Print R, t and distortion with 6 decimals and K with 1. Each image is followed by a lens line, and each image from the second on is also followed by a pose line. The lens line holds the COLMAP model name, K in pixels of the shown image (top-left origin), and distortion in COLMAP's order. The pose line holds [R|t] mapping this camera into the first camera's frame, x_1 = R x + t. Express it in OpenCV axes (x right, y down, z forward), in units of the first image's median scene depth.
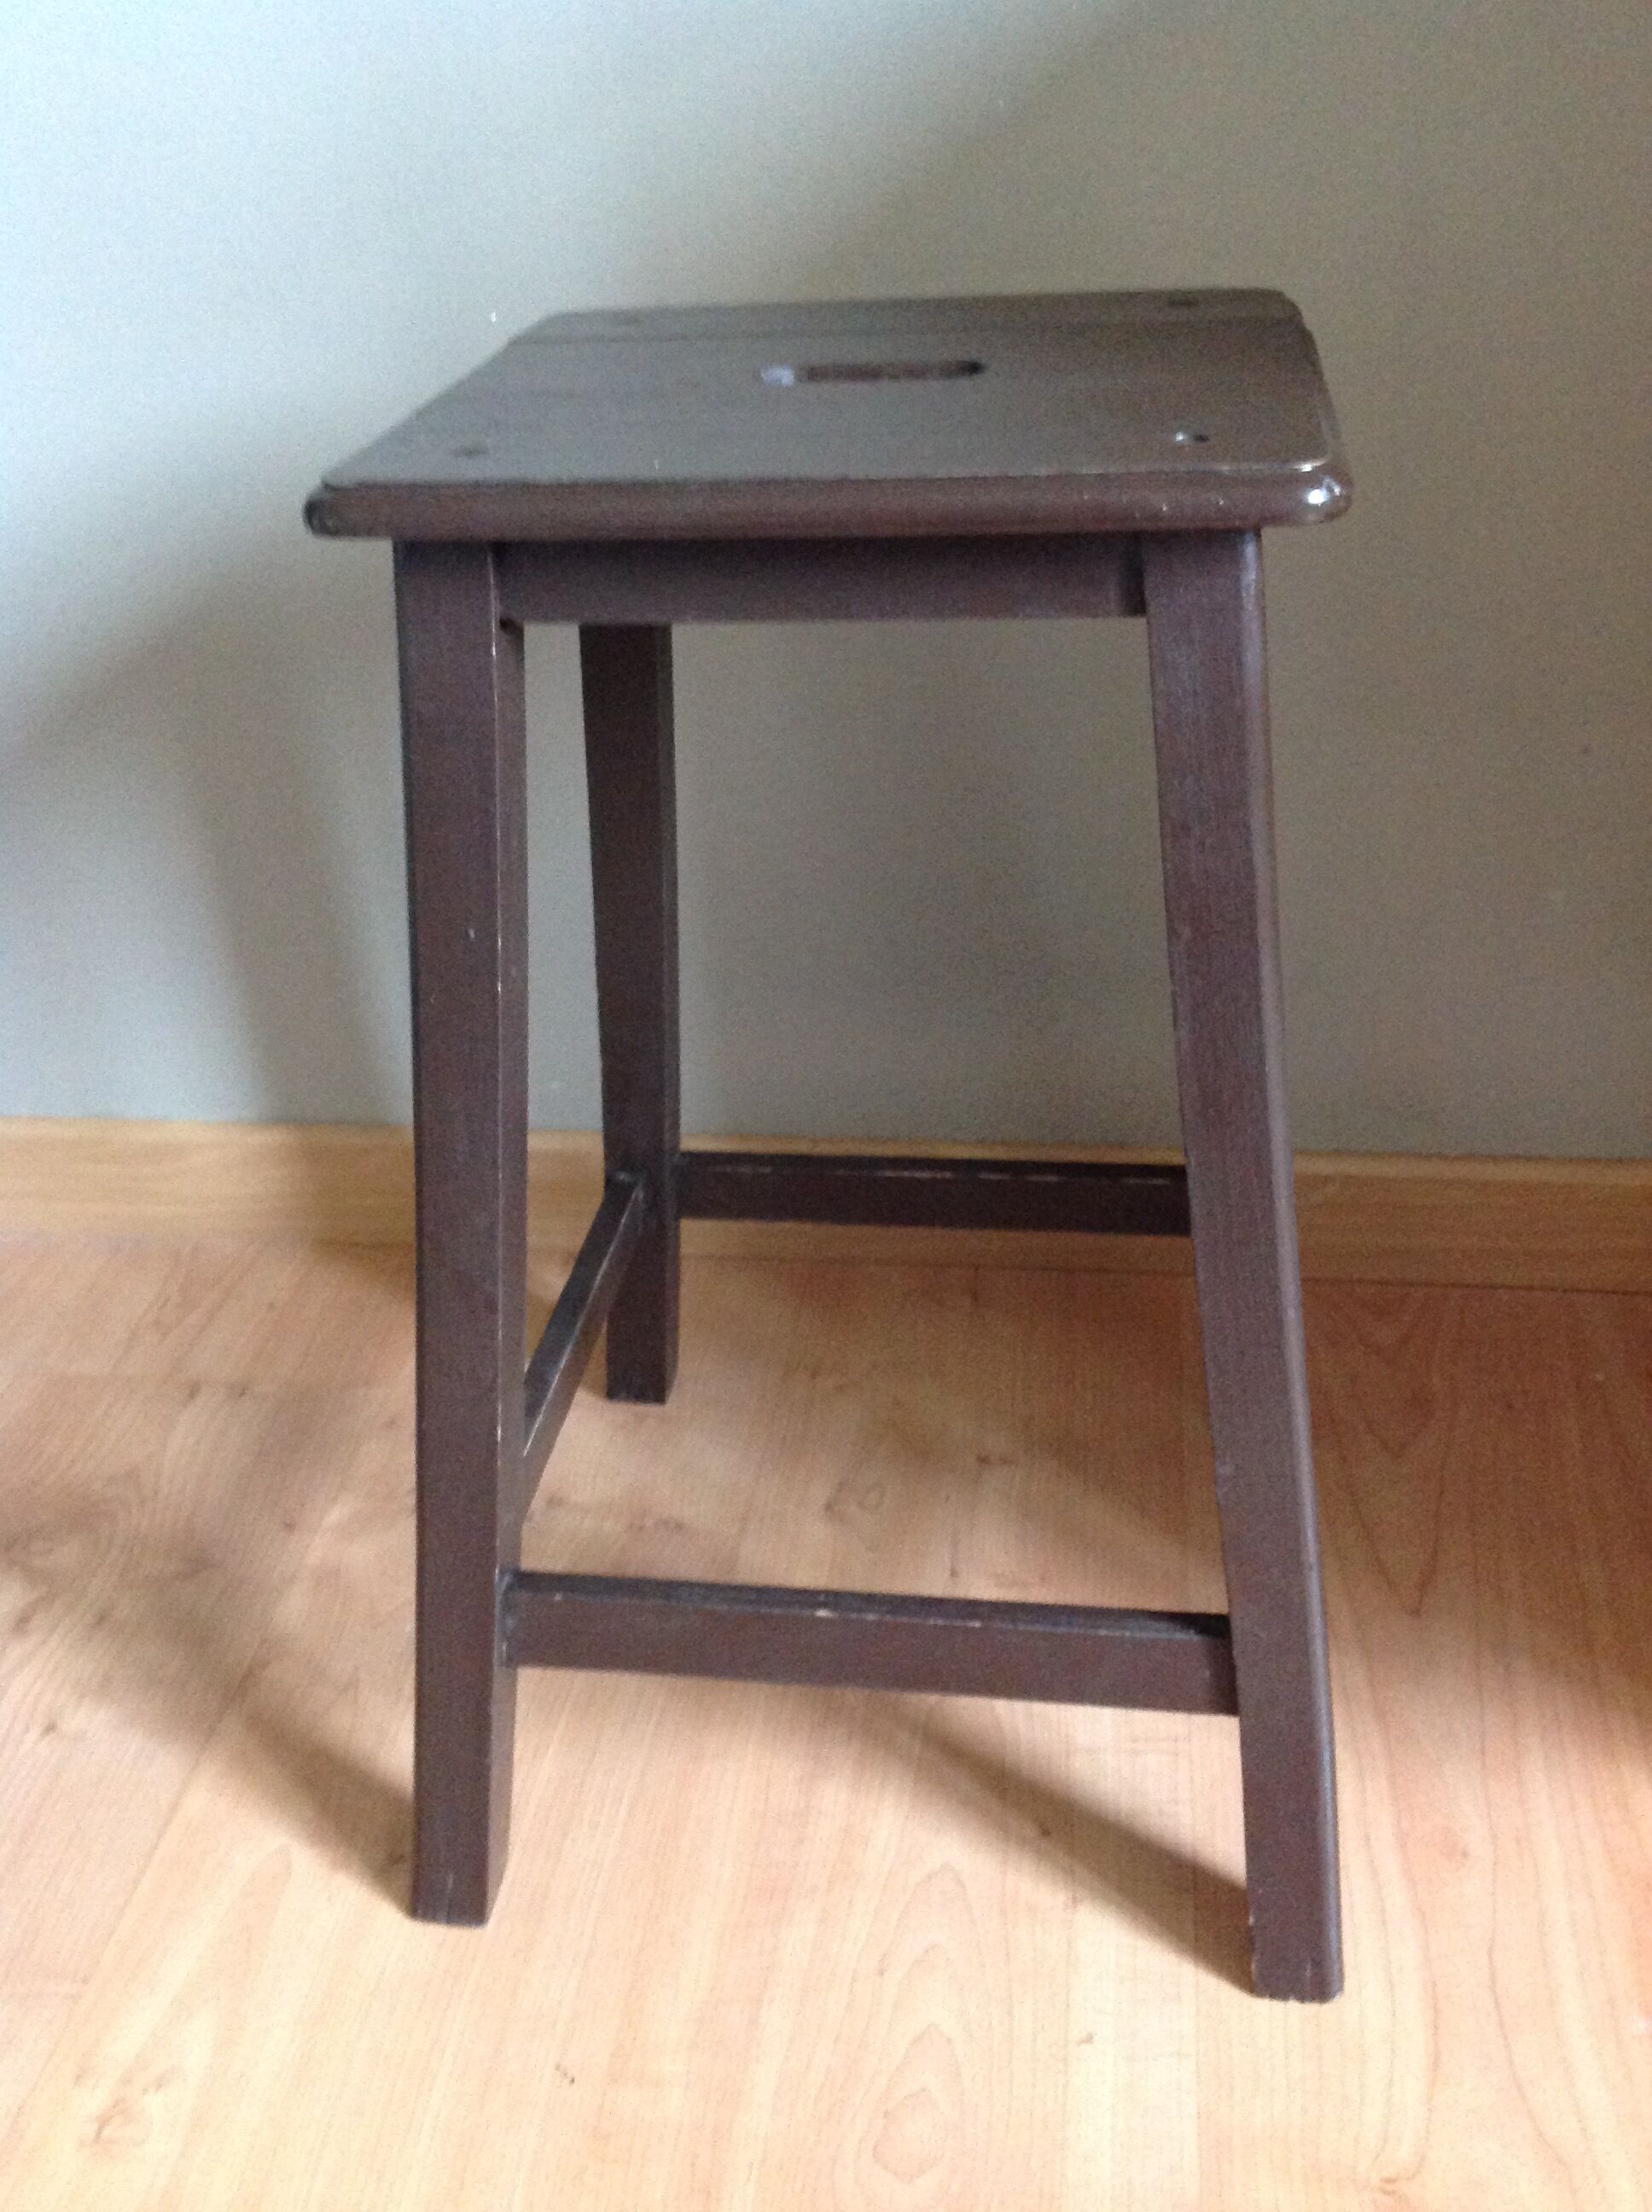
lens RADIAL K [[2112.2, 0, 816.3], [0, 2112.2, 1118.0], [0, 0, 1]] dist [0.122419, -0.227688]
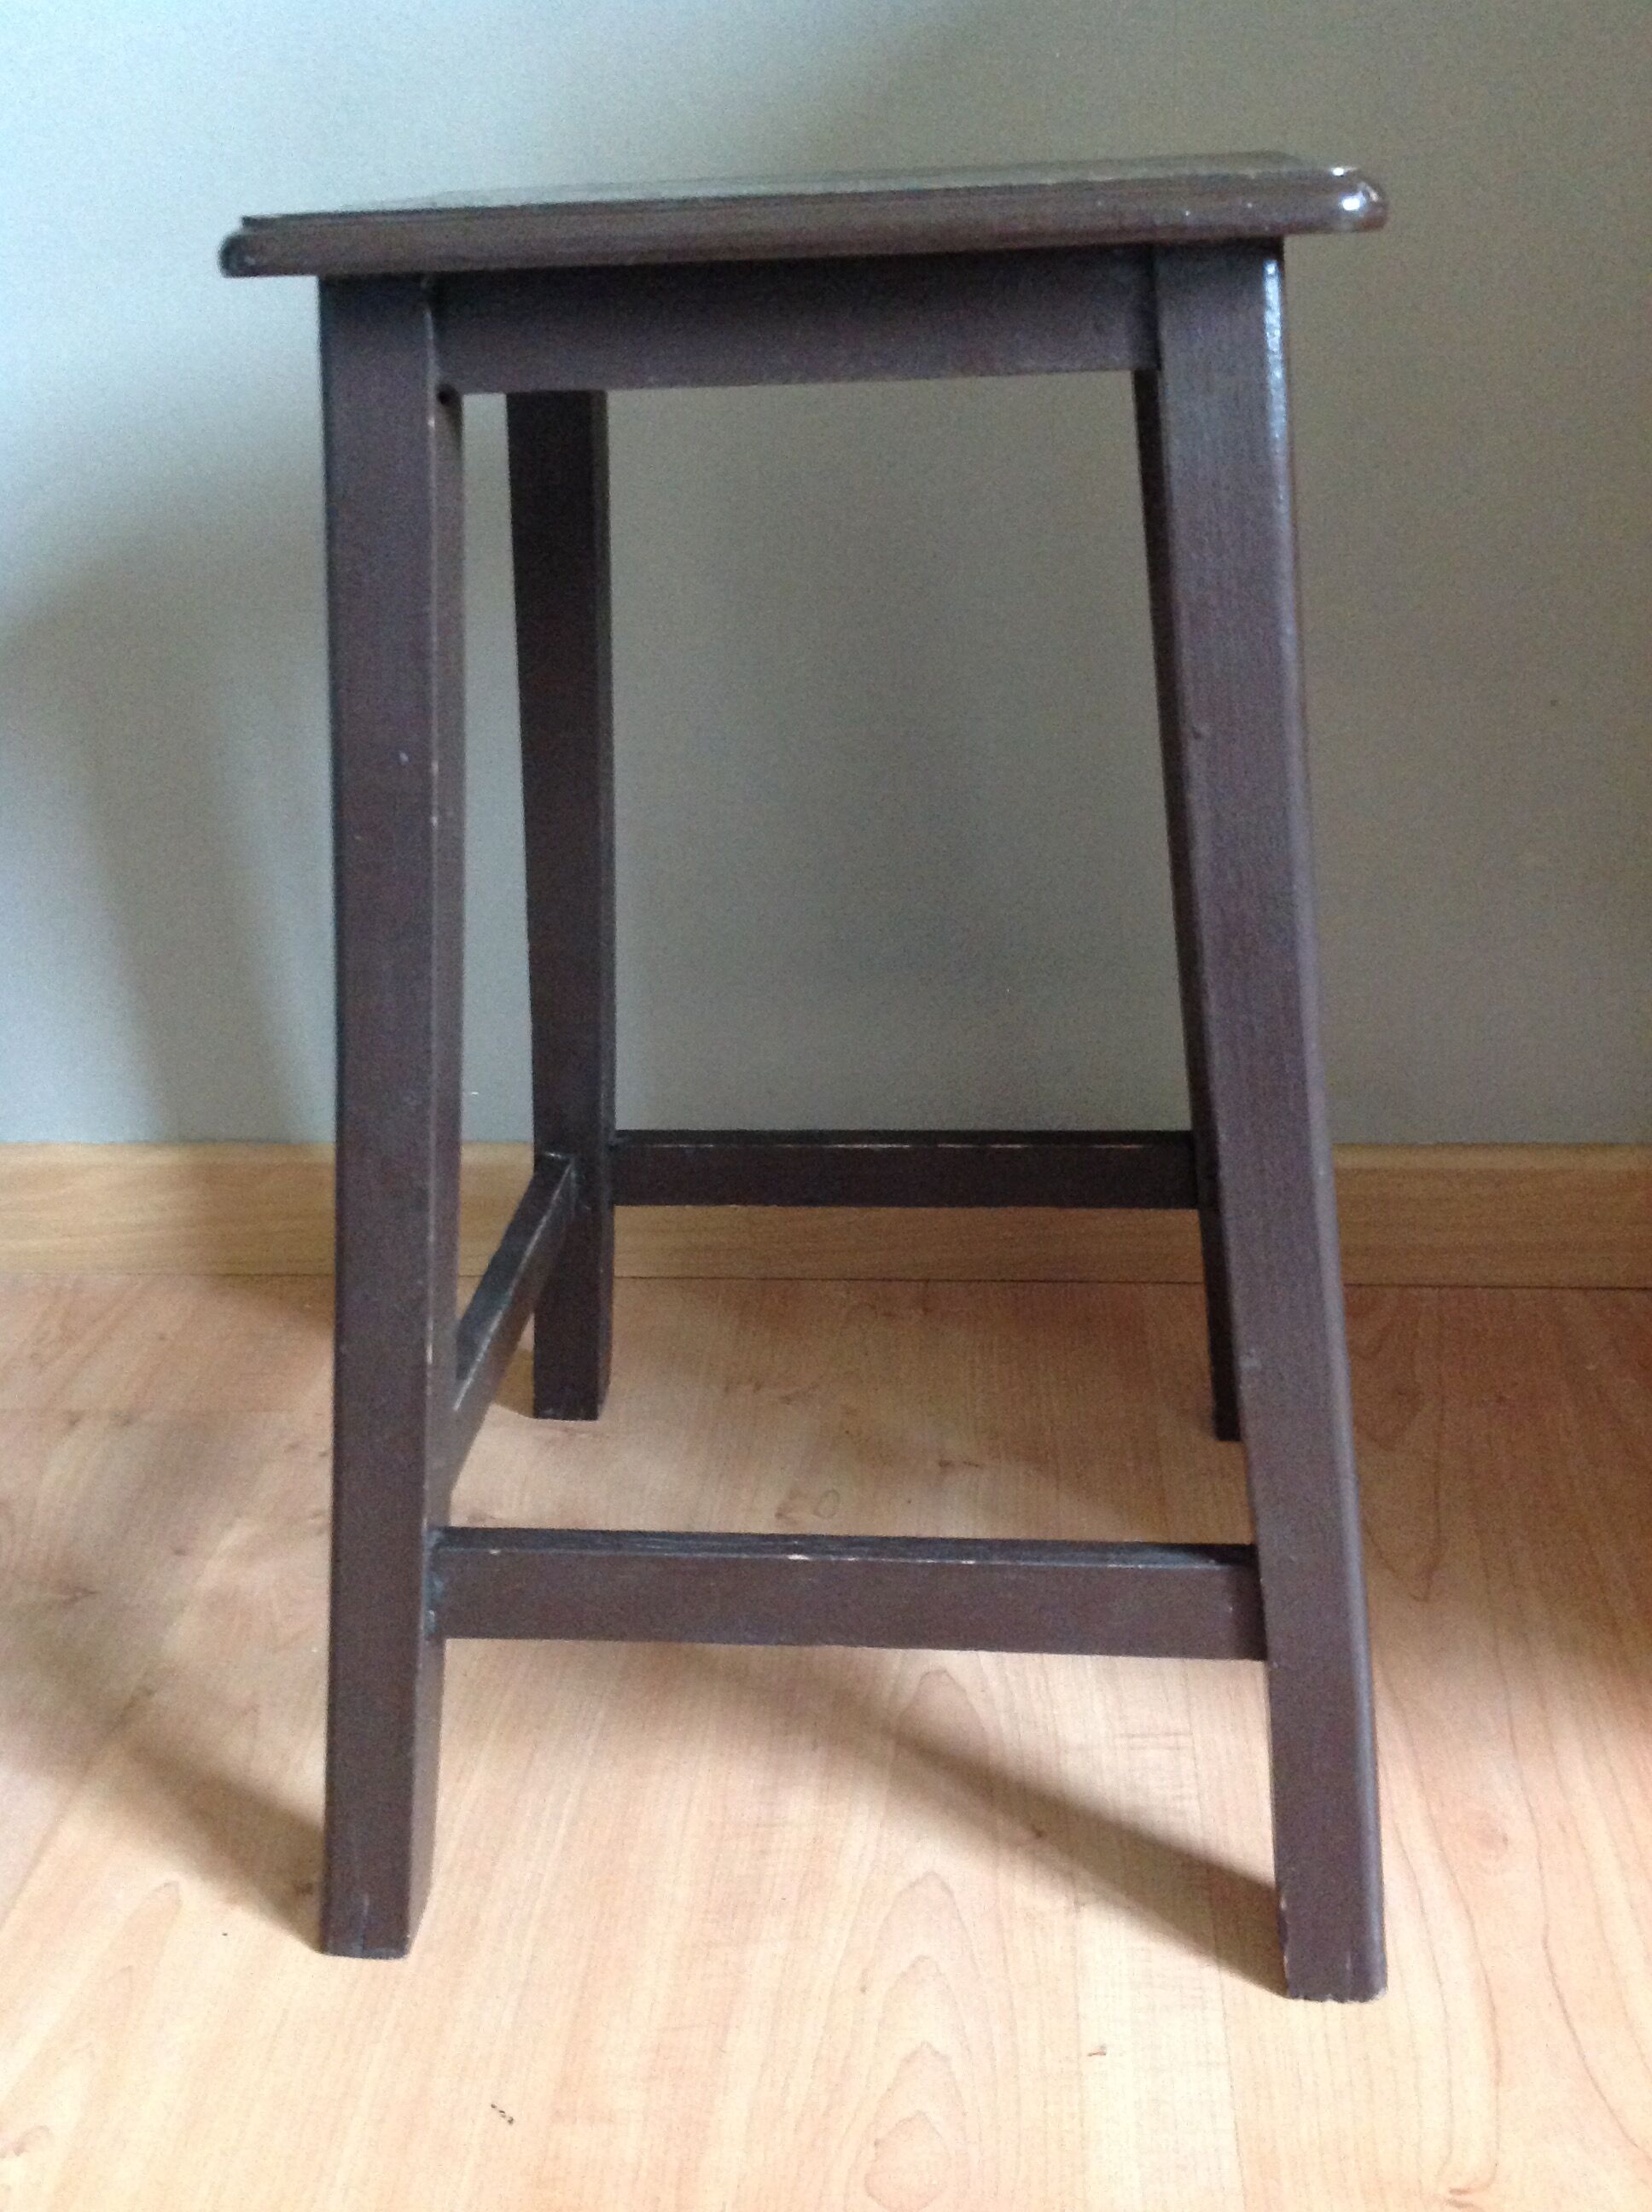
lens RADIAL K [[2105.3, 0, 826.0], [0, 2105.3, 1106.0], [0, 0, 1]] dist [0.122514, -0.198590]
pose [[0.998486, -0.009386, 0.054192, -0.027520], [0.014212, 0.995898, -0.089361, 0.111117], [-0.053131, 0.089995, 0.994524, 0.092584]]
